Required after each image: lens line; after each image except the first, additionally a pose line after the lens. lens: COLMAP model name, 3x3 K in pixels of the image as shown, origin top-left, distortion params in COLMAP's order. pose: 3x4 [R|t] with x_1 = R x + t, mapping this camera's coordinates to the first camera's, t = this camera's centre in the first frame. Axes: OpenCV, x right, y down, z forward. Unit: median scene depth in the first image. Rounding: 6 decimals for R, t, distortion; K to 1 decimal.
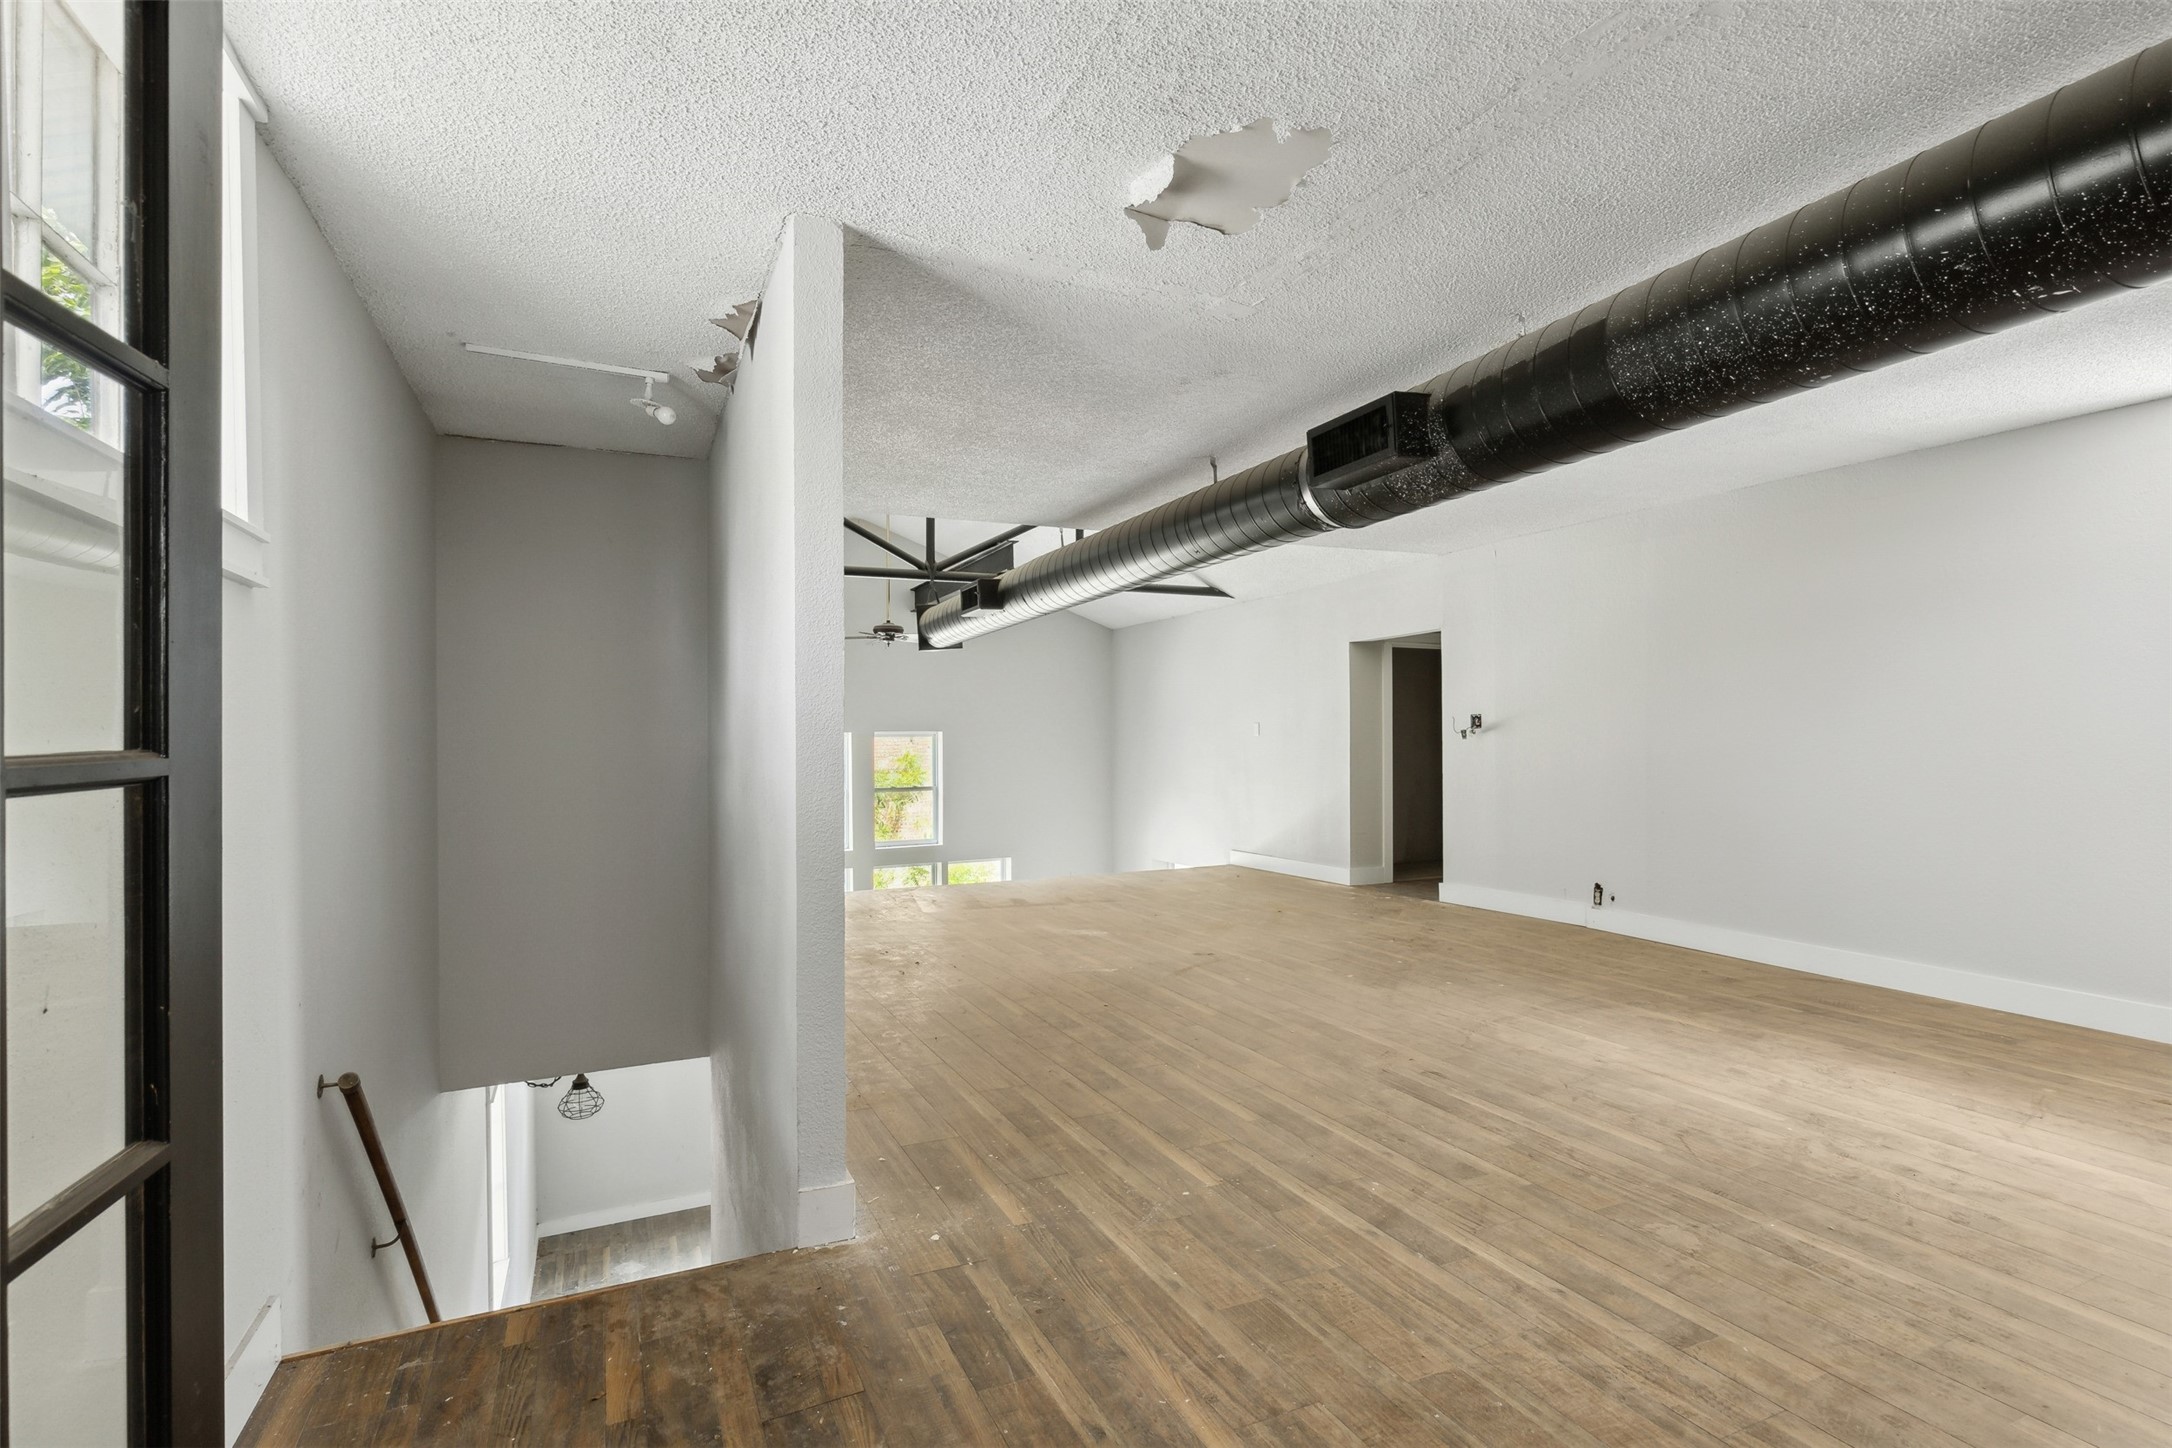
lens RADIAL K [[1019.9, 0, 1083.0], [0, 1019.9, 733.8], [0, 0, 1]] dist [0.002775, 0.001393]
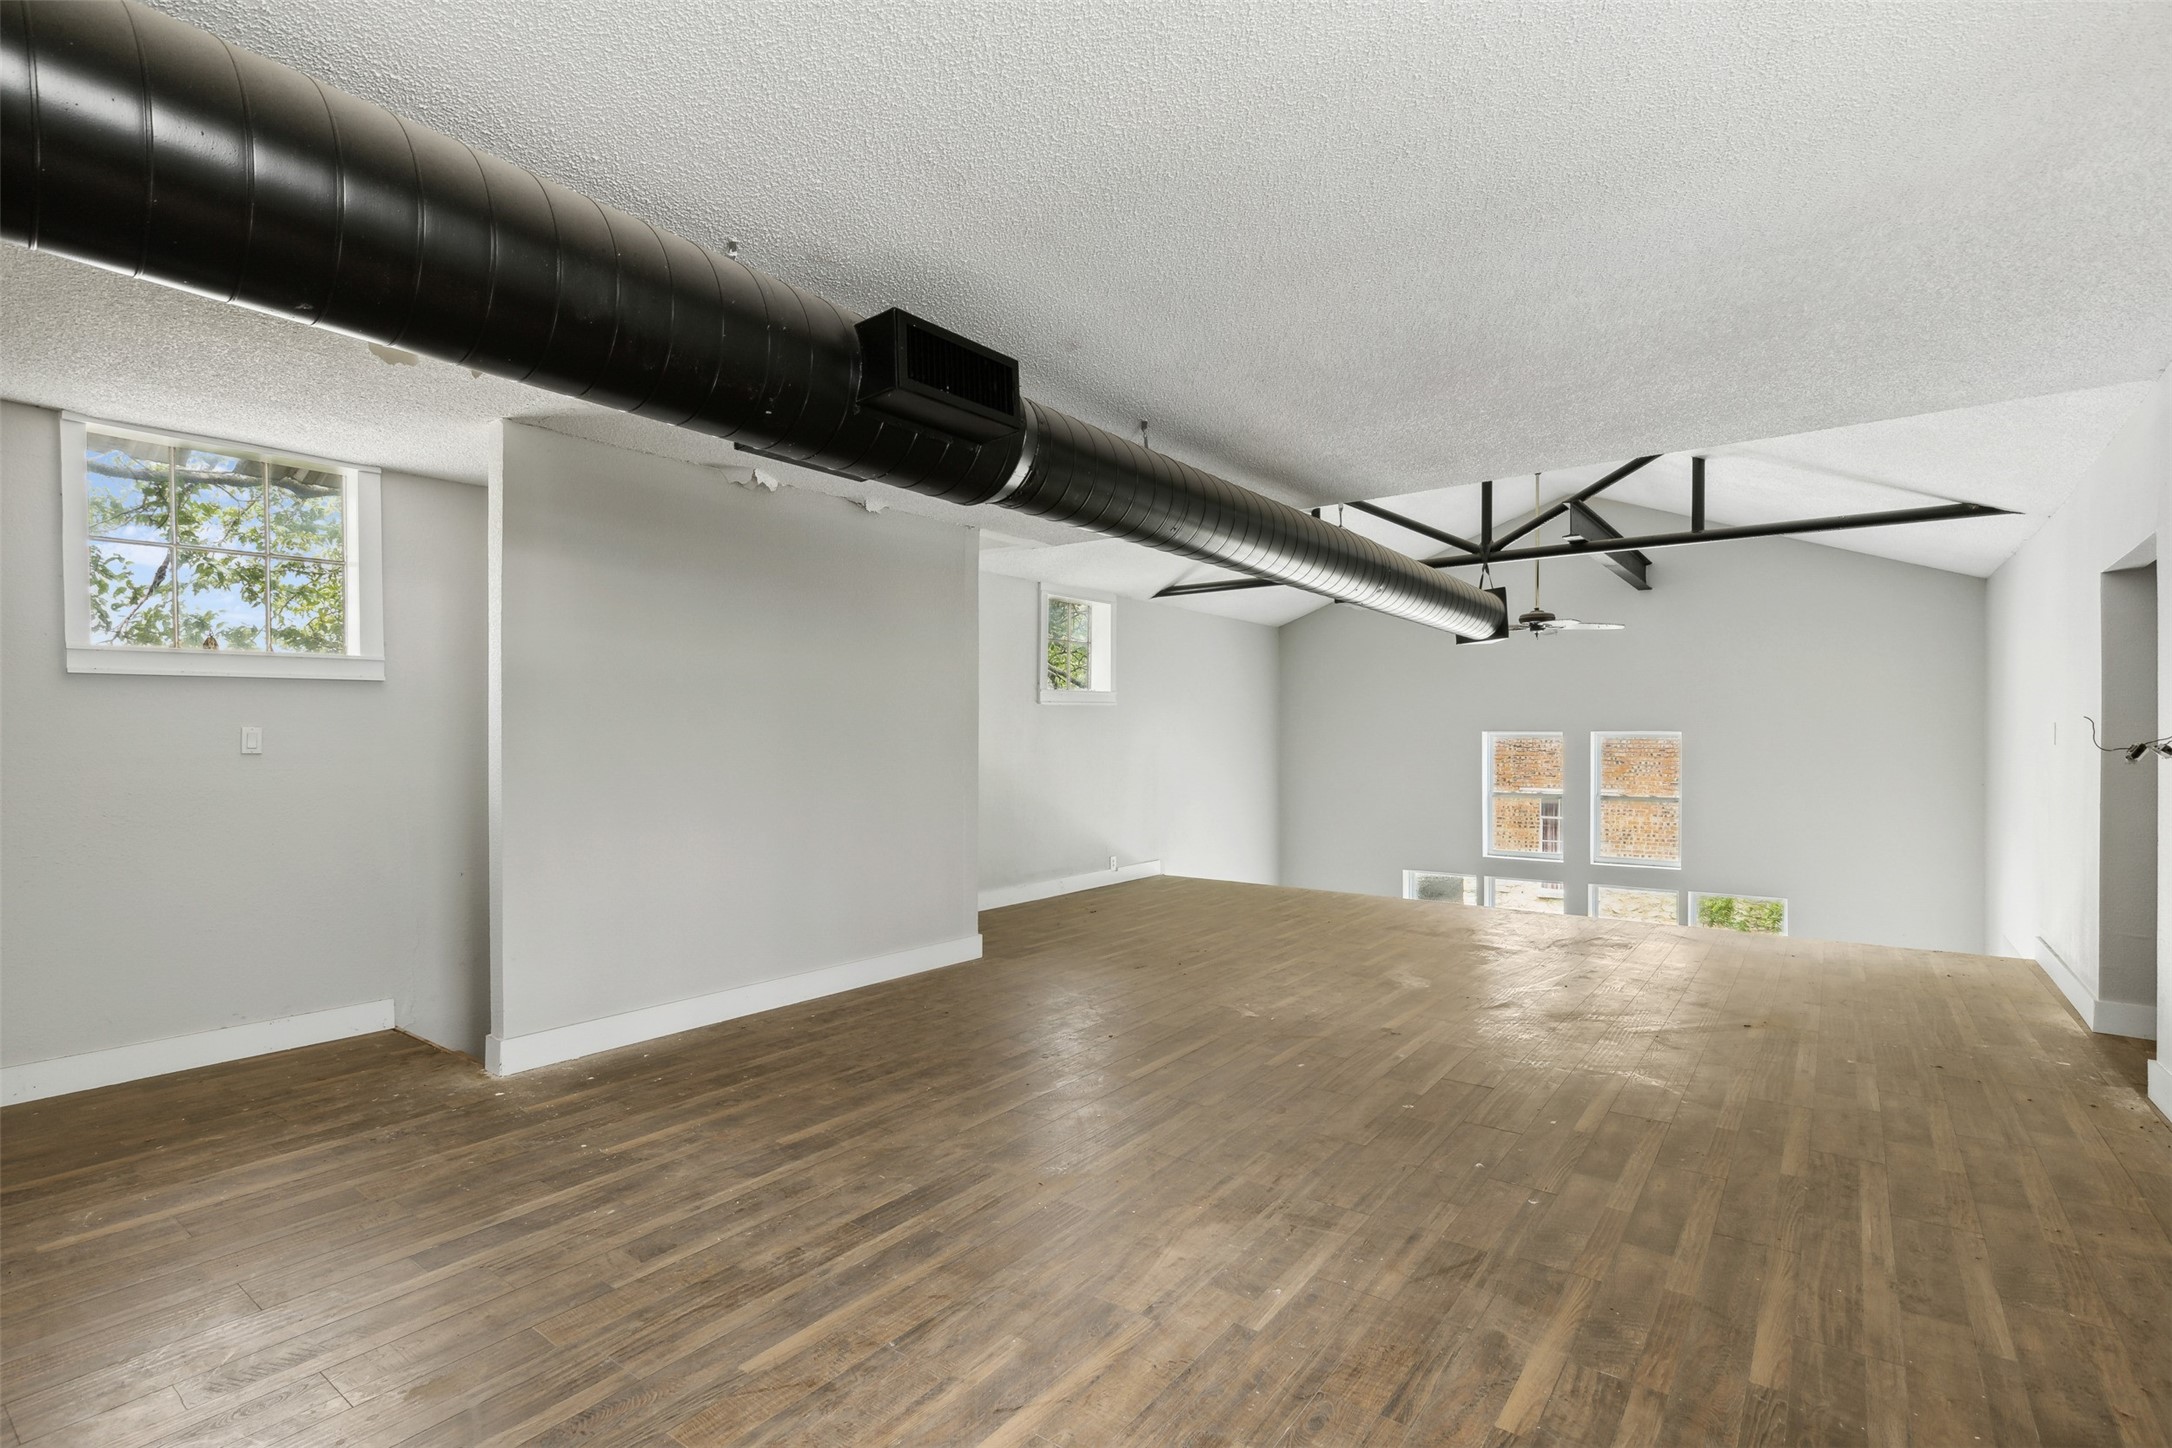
lens RADIAL K [[1019.9, 0, 1096.3], [0, 1019.9, 736.5], [0, 0, 1]] dist [0.002775, 0.001393]
pose [[0.484491, 0.008008, -0.874760, 1.199732], [0.002516, 0.999941, 0.010547, -0.009968], [0.874793, -0.007311, 0.484442, 0.842327]]
